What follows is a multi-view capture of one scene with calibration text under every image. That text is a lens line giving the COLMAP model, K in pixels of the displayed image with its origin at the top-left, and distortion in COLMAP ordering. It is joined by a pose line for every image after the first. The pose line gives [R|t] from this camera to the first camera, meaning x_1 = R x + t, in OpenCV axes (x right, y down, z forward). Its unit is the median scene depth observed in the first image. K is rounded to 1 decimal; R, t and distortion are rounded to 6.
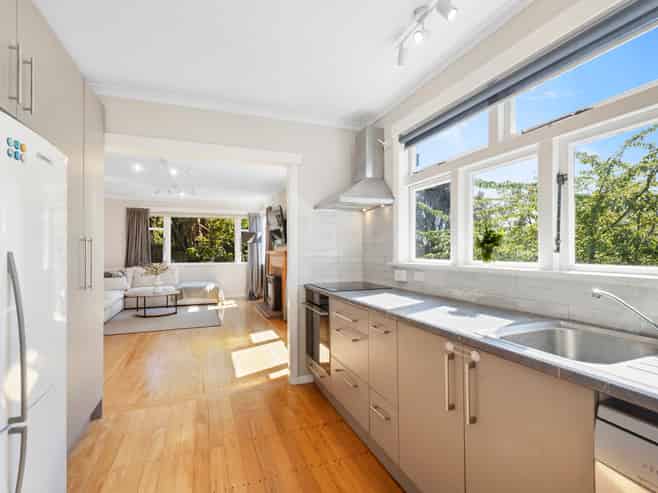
lens RADIAL K [[309.5, 0, 323.4], [0, 309.5, 248.6], [0, 0, 1]] dist [-0.006508, -0.001134]
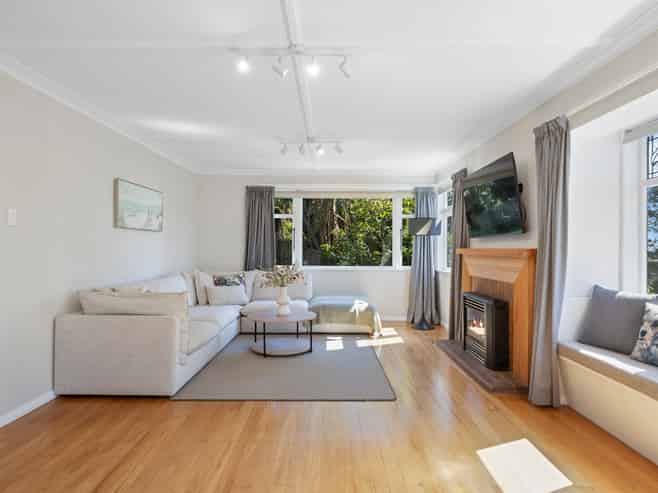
lens RADIAL K [[365.6, 0, 331.3], [0, 365.6, 248.3], [0, 0, 1]] dist [-0.021649, -0.001080]
pose [[0.931239, 0.004326, -0.364383, -0.153272], [-0.002715, 0.999984, 0.004933, 0.004799], [0.364398, -0.003604, 0.931236, 0.297530]]
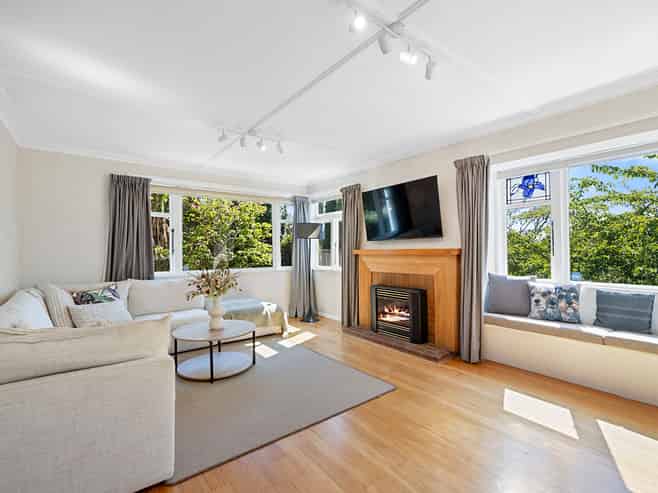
lens RADIAL K [[309.5, 0, 332.1], [0, 309.5, 248.5], [0, 0, 1]] dist [-0.006508, -0.001134]
pose [[0.961258, -0.007159, 0.275556, -0.412946], [0.007724, 0.999970, -0.000964, 0.005599], [-0.275541, 0.003056, 0.961285, 0.360460]]
